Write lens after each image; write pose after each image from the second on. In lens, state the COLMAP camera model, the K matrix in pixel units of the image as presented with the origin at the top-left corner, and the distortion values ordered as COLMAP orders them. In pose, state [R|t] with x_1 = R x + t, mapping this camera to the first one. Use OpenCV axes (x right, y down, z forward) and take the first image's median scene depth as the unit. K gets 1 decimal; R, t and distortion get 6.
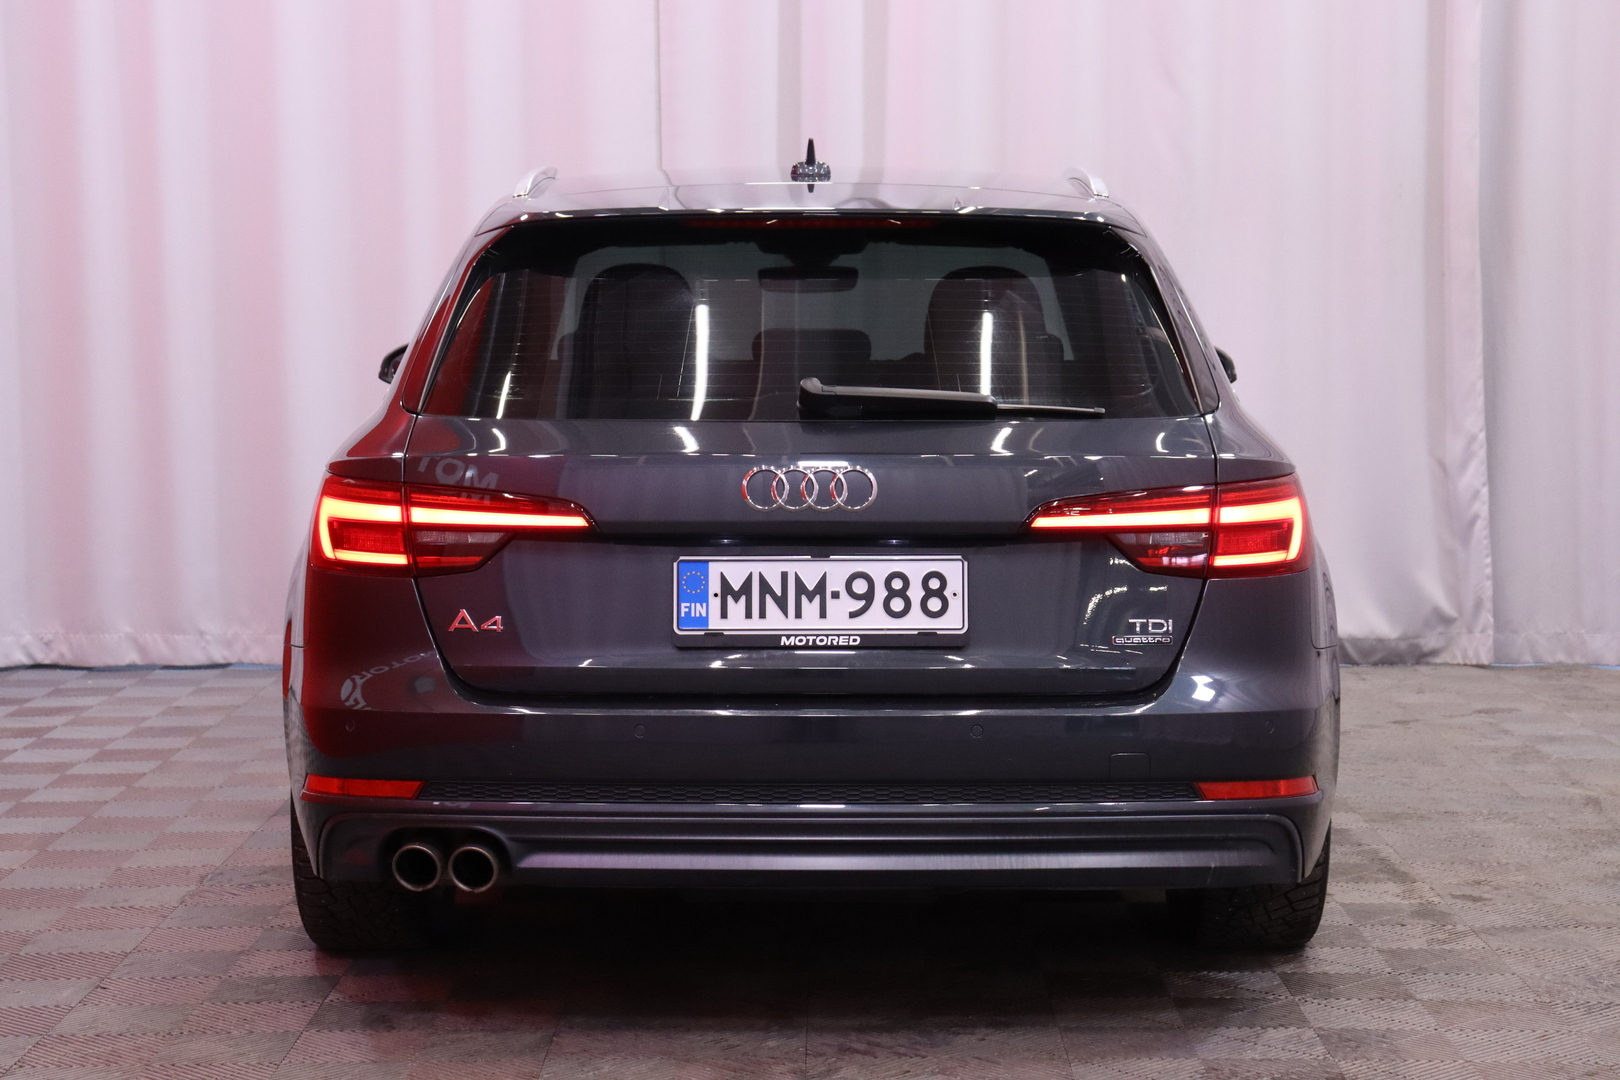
lens RADIAL K [[3265.5, 0, 809.9], [0, 3265.5, 546.7], [0, 0, 1]] dist [0.053499, 0.000000]
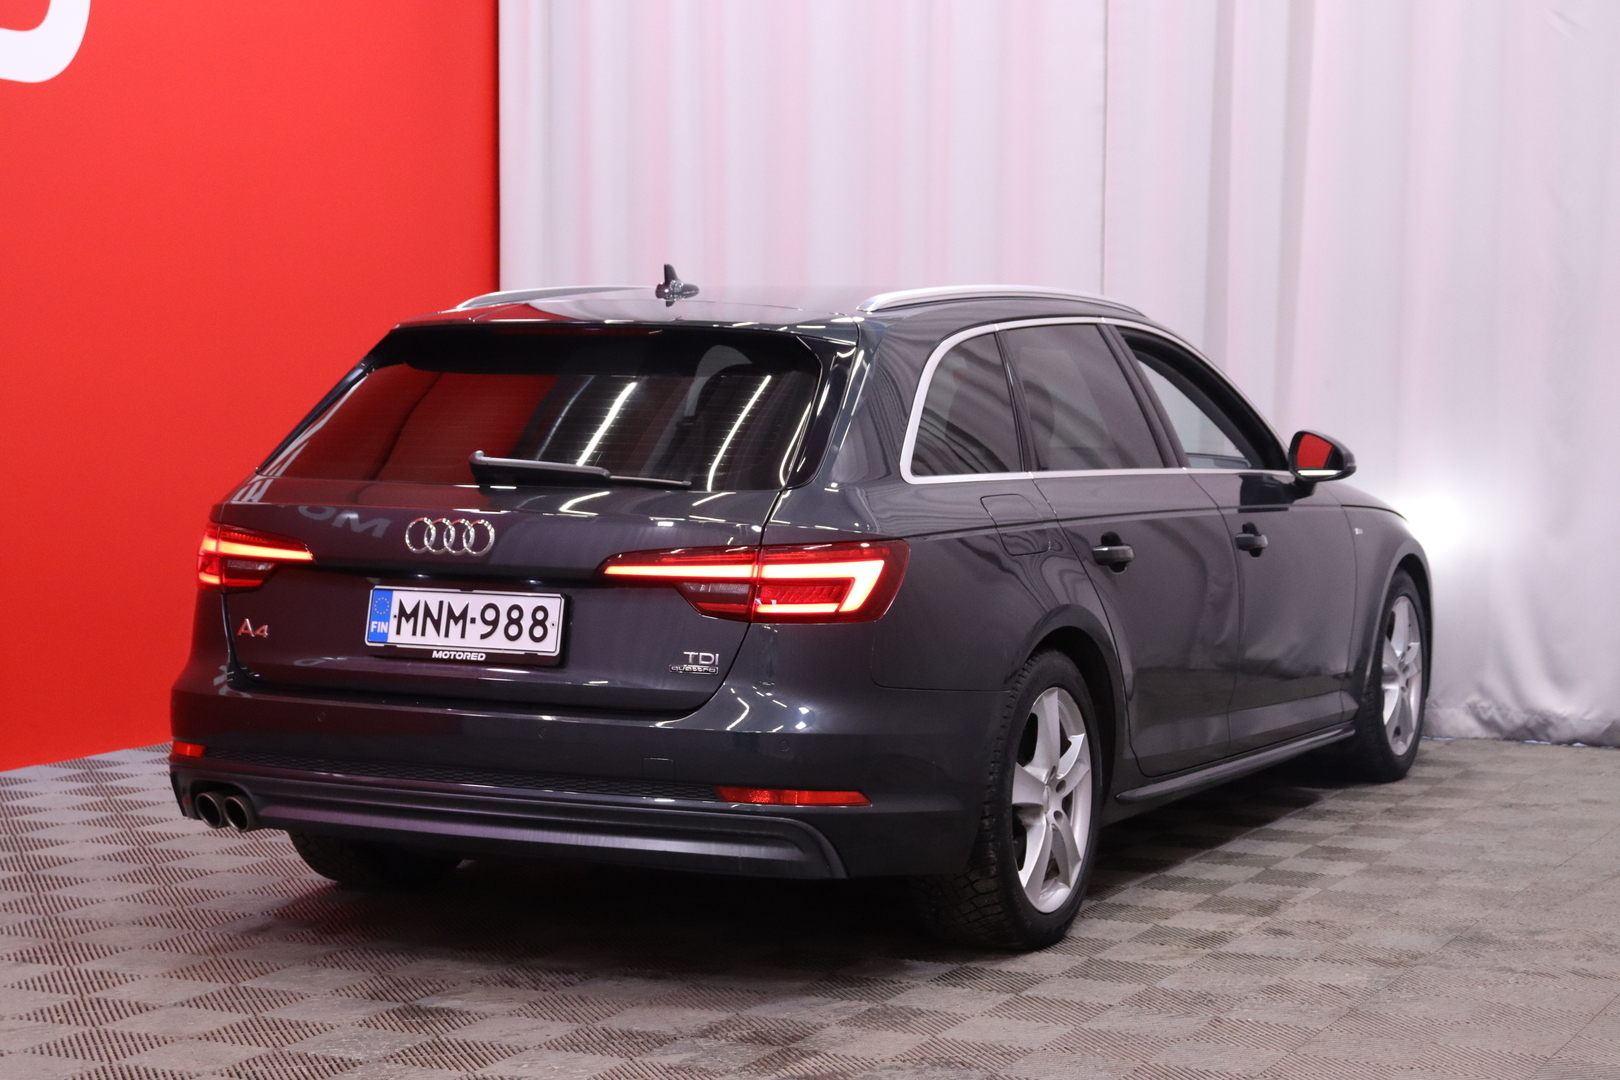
lens RADIAL K [[3021.9, 0, 810.2], [0, 3021.9, 534.7], [0, 0, 1]] dist [0.019924, 0.000000]
pose [[0.908257, 0.034632, -0.416977, 0.621682], [-0.047173, 0.998690, -0.019805, -0.001642], [0.415745, 0.037658, 0.908701, -0.025021]]
